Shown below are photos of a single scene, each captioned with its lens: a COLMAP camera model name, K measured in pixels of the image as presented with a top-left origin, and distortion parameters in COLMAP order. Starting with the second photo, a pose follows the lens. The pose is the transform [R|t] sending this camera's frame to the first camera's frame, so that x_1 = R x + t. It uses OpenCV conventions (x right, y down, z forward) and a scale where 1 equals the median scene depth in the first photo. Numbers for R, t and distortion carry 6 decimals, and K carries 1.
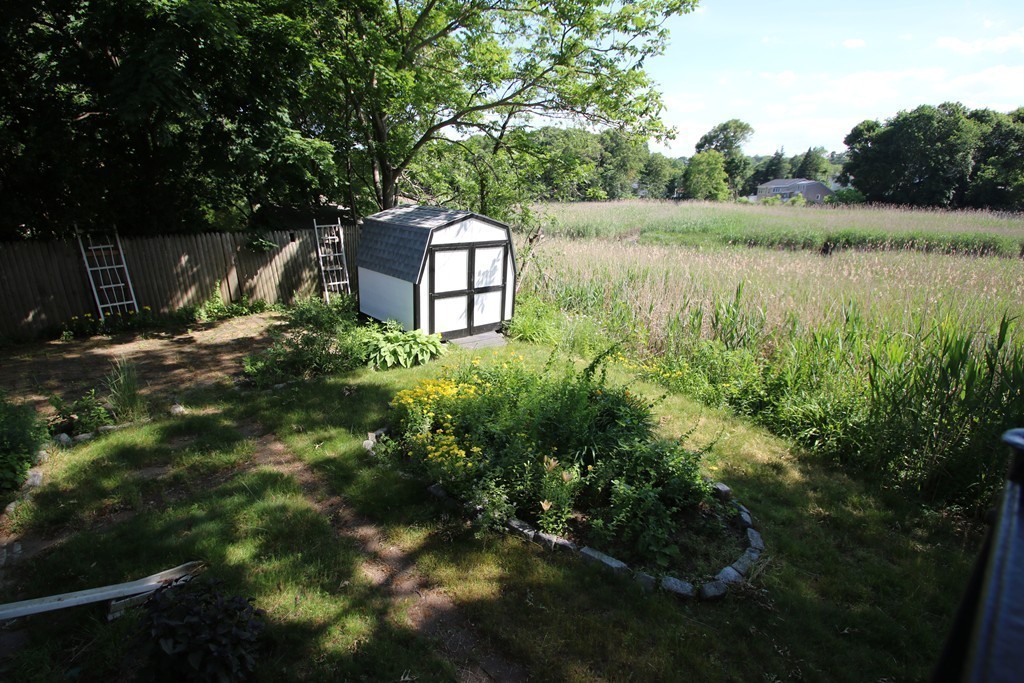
lens RADIAL K [[488.0, 0, 505.0], [0, 488.0, 339.6], [0, 0, 1]] dist [-0.009399, -0.008390]
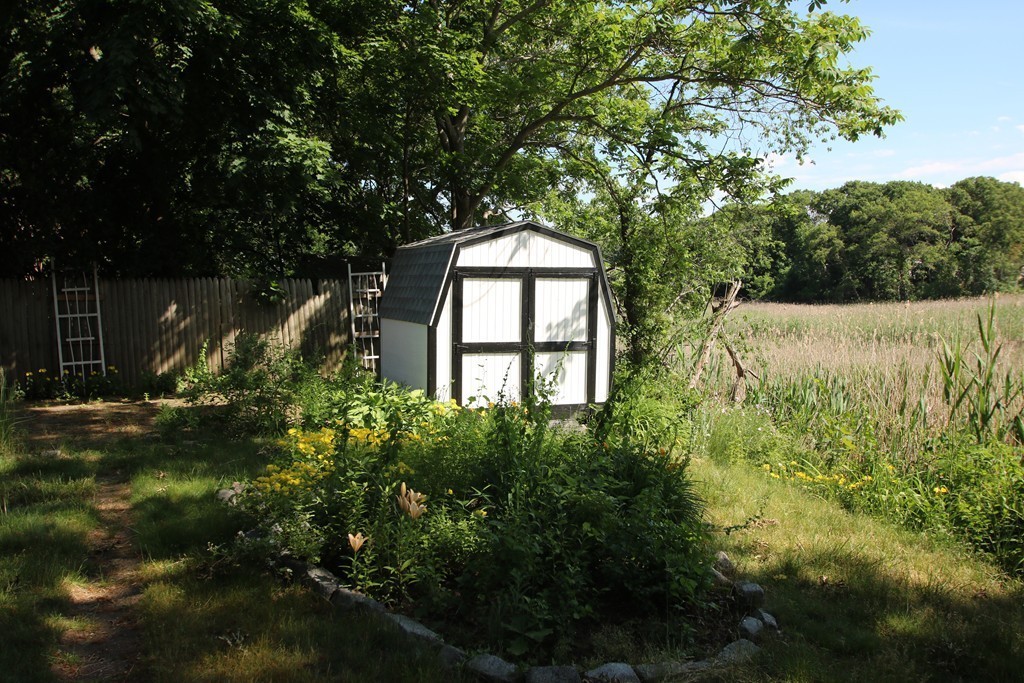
lens RADIAL K [[822.8, 0, 505.7], [0, 822.8, 338.2], [0, 0, 1]] dist [-0.067289, 0.038314]
pose [[0.943347, -0.009697, -0.331665, 0.187321], [-0.071411, 0.970215, -0.231479, 0.100586], [0.324032, 0.242050, 0.914557, 0.026022]]
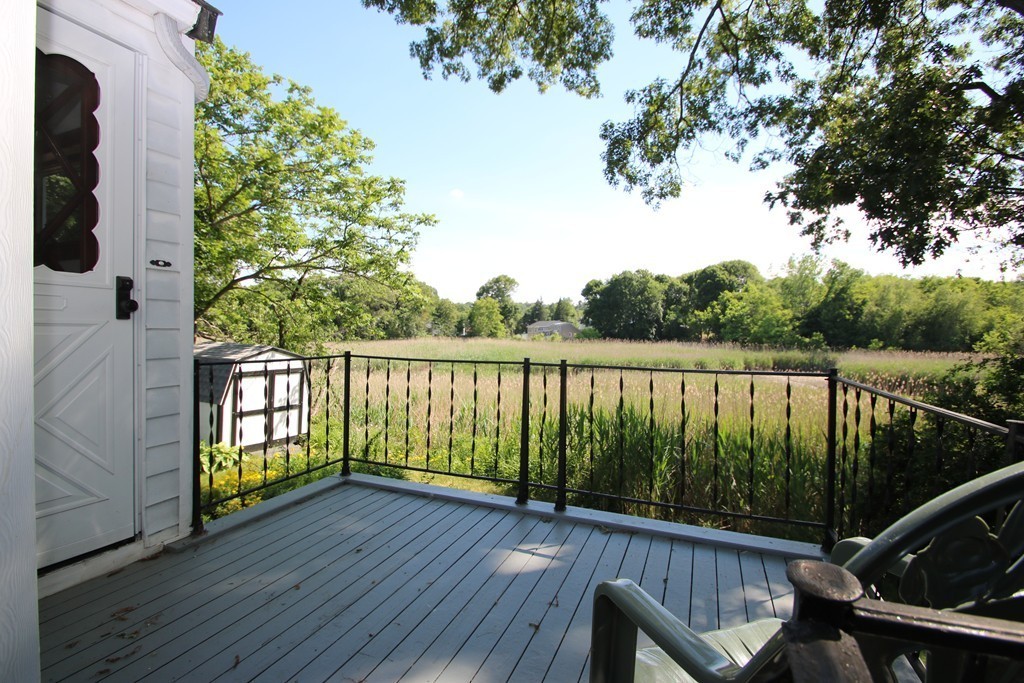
lens RADIAL K [[467.3, 0, 507.8], [0, 467.3, 334.0], [0, 0, 1]] dist [0.022575, 0.000186]
pose [[0.916221, -0.002588, 0.400665, 0.001893], [0.116311, 0.958637, -0.259782, 0.069666], [-0.383420, 0.284619, 0.878625, -0.236798]]
